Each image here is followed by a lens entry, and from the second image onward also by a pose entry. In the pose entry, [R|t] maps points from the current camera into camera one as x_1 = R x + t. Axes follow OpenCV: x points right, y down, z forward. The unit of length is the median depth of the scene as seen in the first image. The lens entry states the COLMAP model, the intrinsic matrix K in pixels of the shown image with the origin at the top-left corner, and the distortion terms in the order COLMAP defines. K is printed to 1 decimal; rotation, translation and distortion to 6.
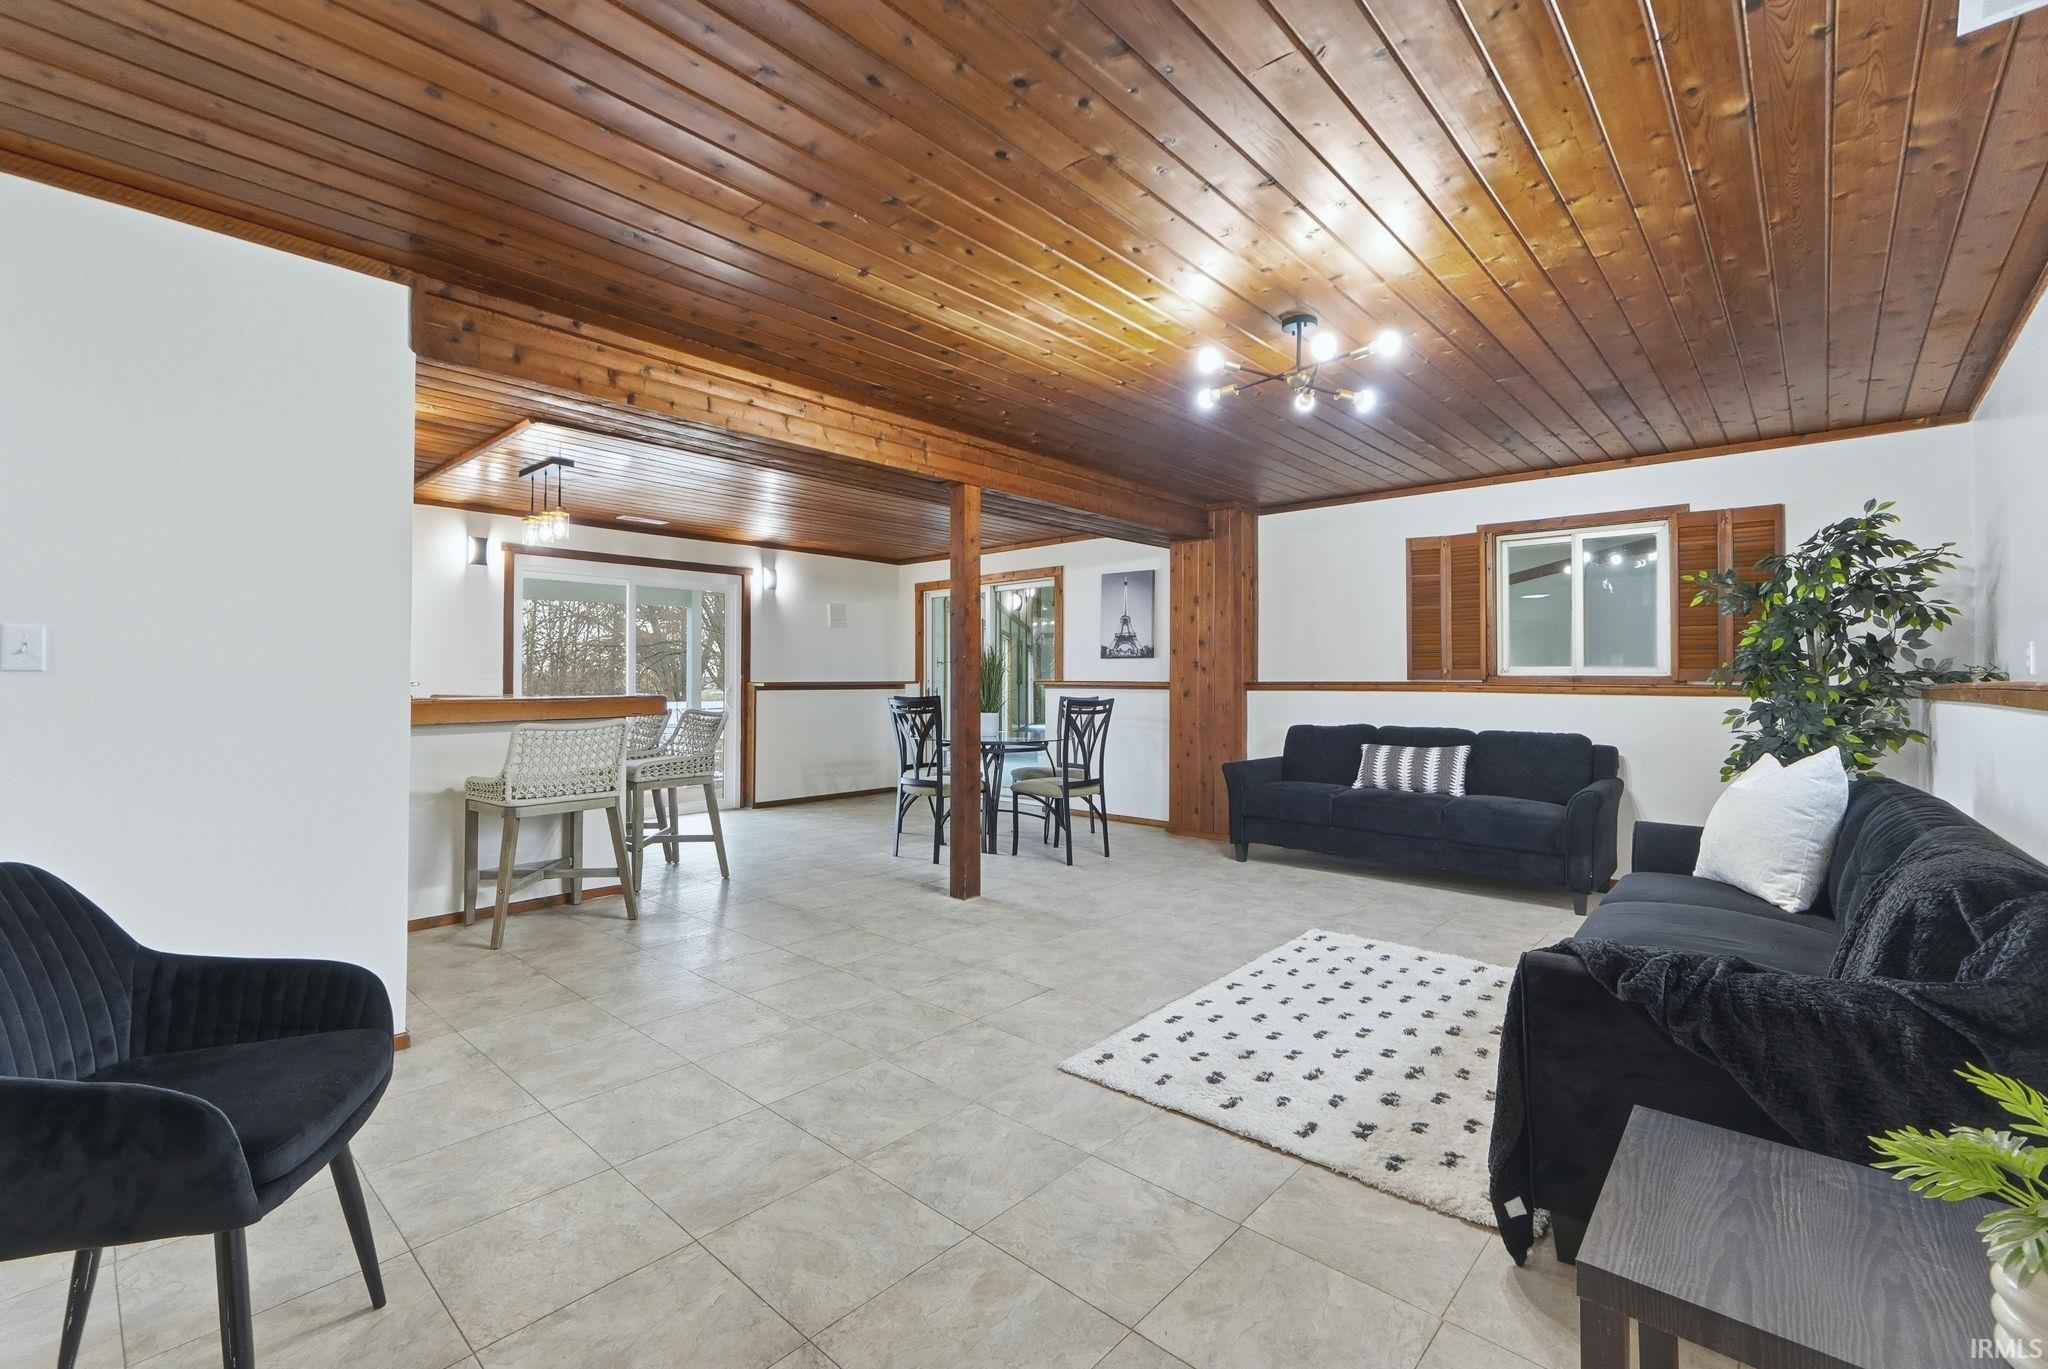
lens RADIAL K [[869.4, 0, 1019.9], [0, 869.4, 675.4], [0, 0, 1]] dist [0.000890, -0.000002]
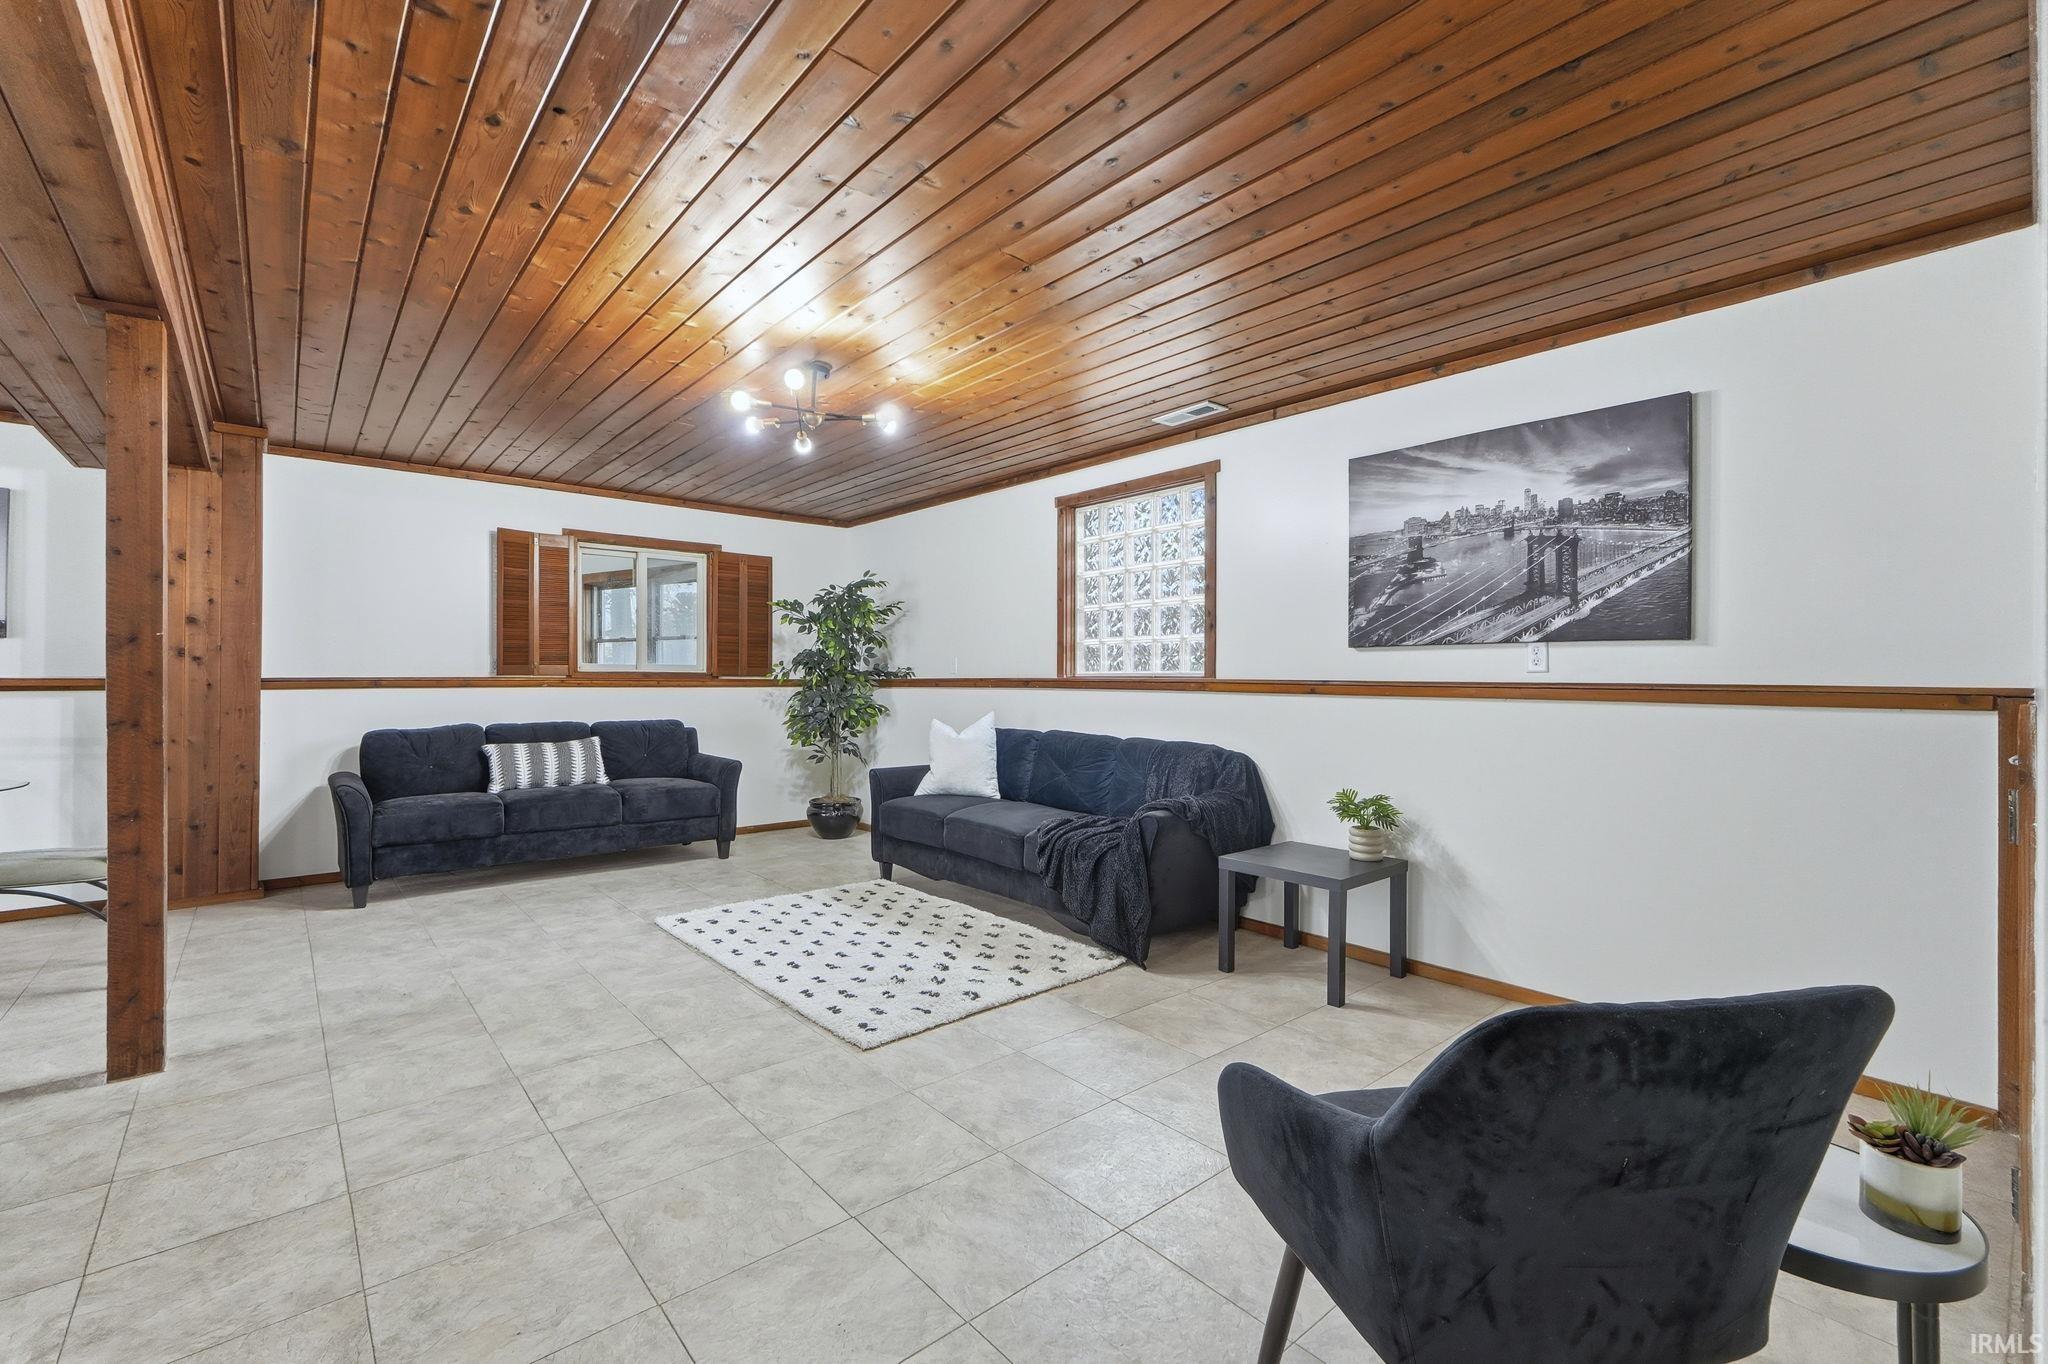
lens RADIAL K [[869.4, 0, 1019.9], [0, 869.4, 672.9], [0, 0, 1]] dist [0.000890, -0.000002]
pose [[0.134988, 0.004247, 0.990838, -0.651012], [-0.004896, 0.999981, -0.003619, 0.004437], [-0.990835, -0.004362, 0.135006, 0.462797]]
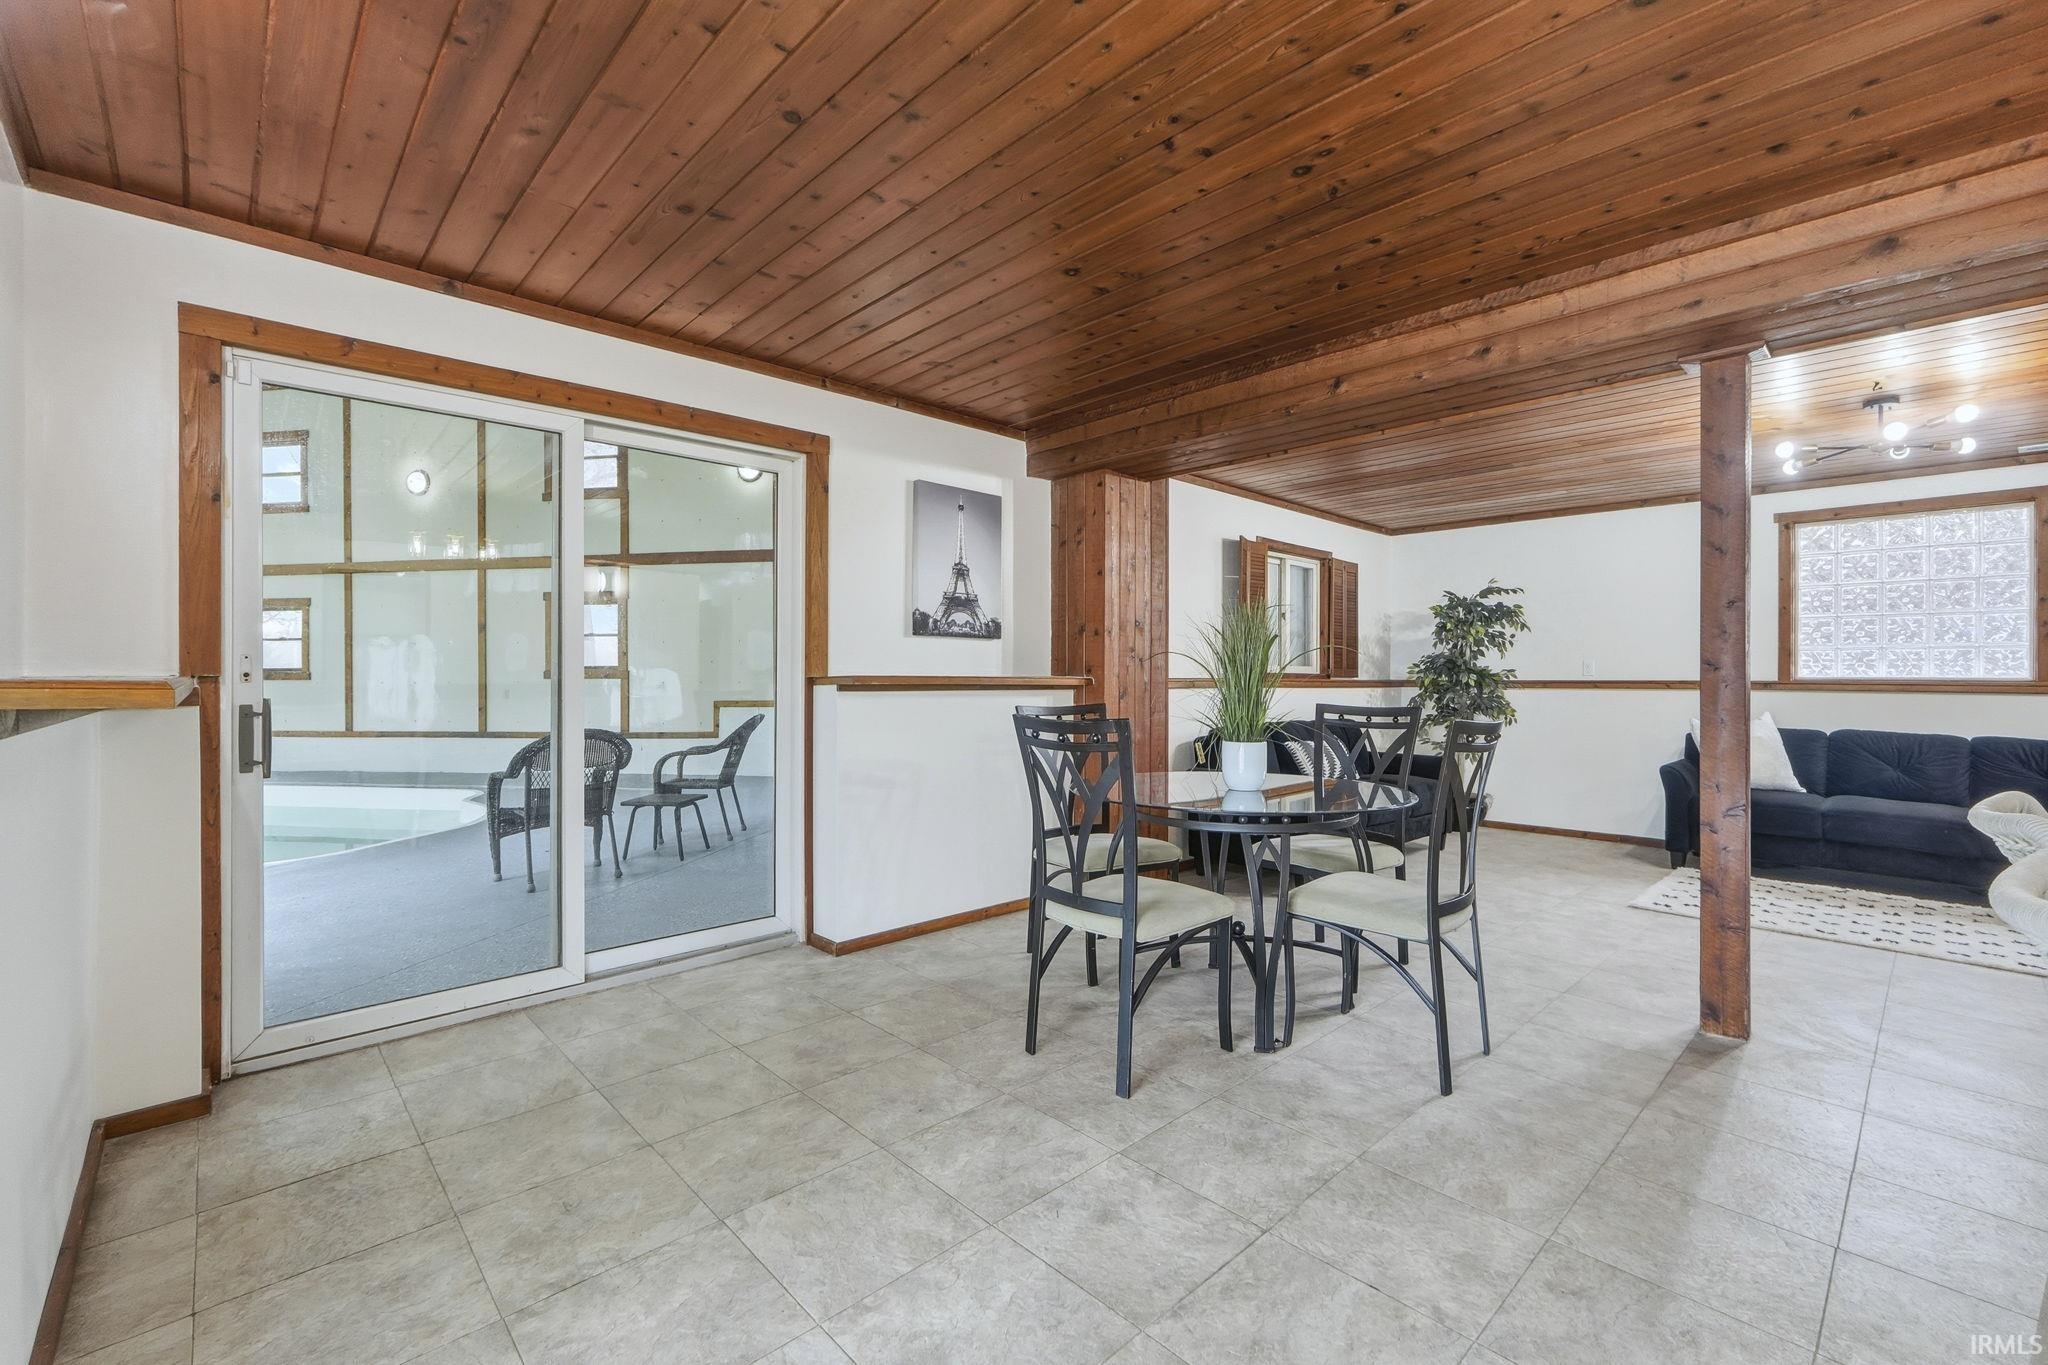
lens RADIAL K [[869.4, 0, 1019.9], [0, 869.4, 673.4], [0, 0, 1]] dist [0.000890, -0.000002]
pose [[0.096943, 0.006120, 0.995271, -0.888279], [-0.008624, 0.999949, -0.005309, 0.013648], [-0.995253, -0.008068, 0.096991, 1.802589]]
